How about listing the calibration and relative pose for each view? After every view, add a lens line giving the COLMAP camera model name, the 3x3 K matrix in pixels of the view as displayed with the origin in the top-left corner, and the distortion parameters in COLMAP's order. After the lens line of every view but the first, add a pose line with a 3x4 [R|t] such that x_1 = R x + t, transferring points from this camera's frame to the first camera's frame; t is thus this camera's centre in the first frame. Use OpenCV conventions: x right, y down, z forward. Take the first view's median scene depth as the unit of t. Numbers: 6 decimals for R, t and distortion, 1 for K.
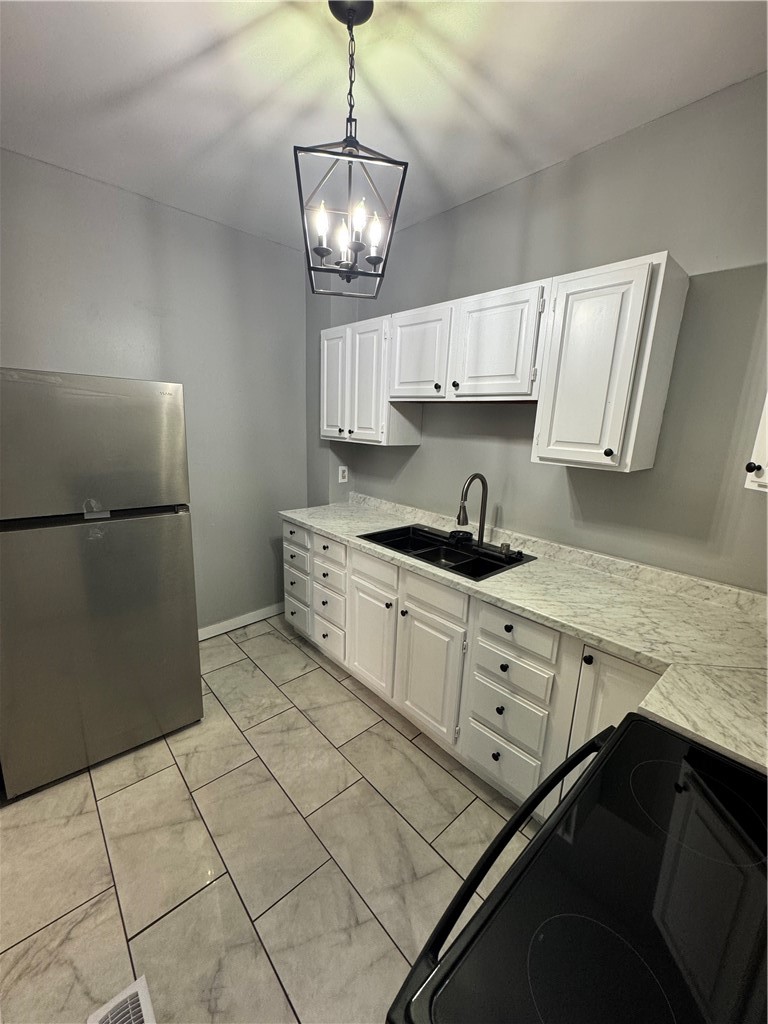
lens RADIAL K [[409.4, 0, 386.4], [0, 409.4, 511.5], [0, 0, 1]] dist [-0.003139, 0.000718]
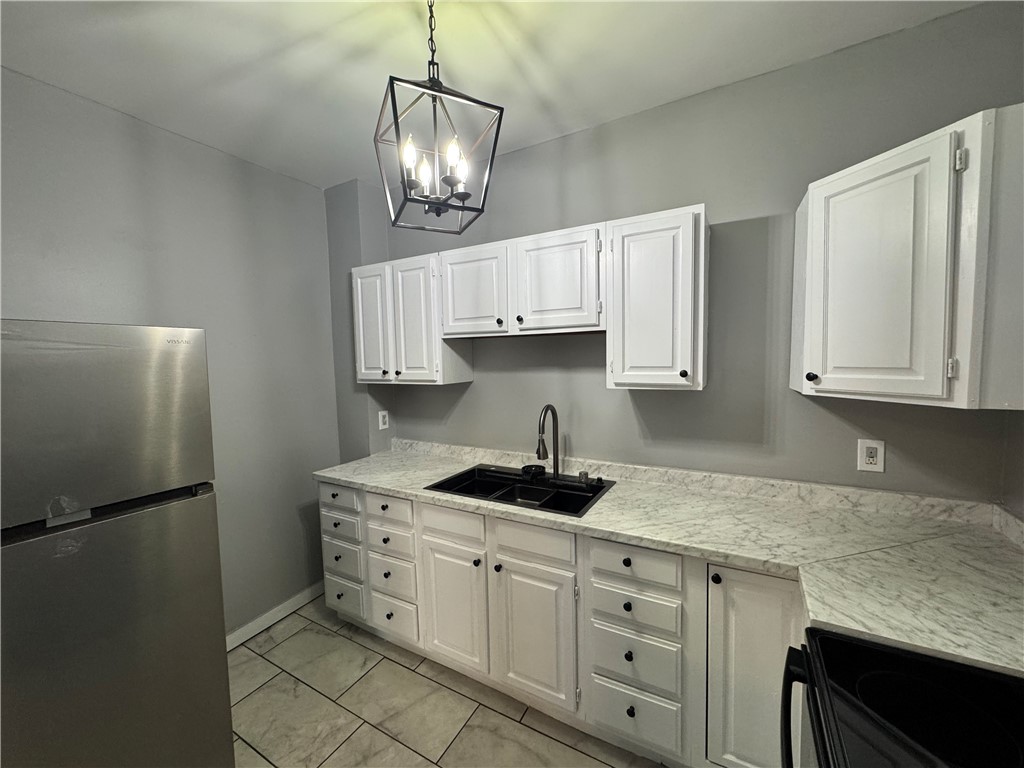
lens RADIAL K [[409.4, 0, 513.2], [0, 409.4, 381.9], [0, 0, 1]] dist [-0.003139, 0.000718]
pose [[0.948233, -0.080607, 0.307175, -0.187422], [0.126756, 0.982929, -0.133354, -0.030283], [-0.291182, 0.165388, 0.942263, 0.096645]]
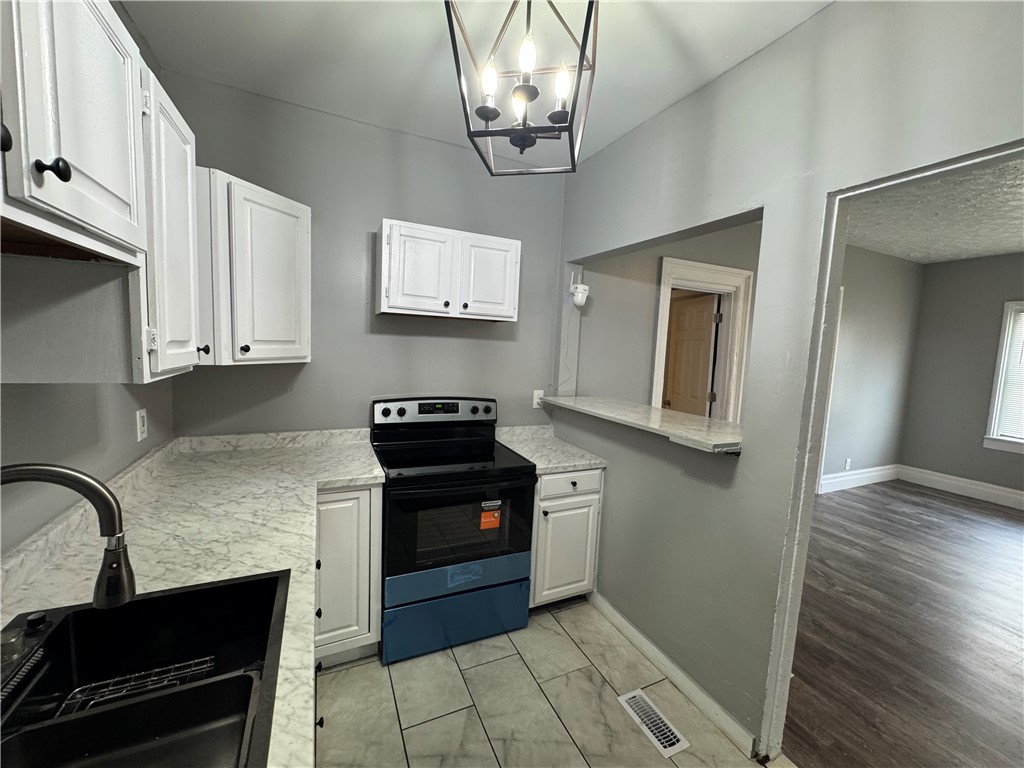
lens RADIAL K [[409.4, 0, 513.3], [0, 409.4, 382.4], [0, 0, 1]] dist [-0.003139, 0.000718]
pose [[-0.954055, -0.106639, 0.280014, -0.244683], [-0.014865, 0.950219, 0.311228, -0.295742], [-0.299264, 0.292766, -0.908146, 1.348950]]
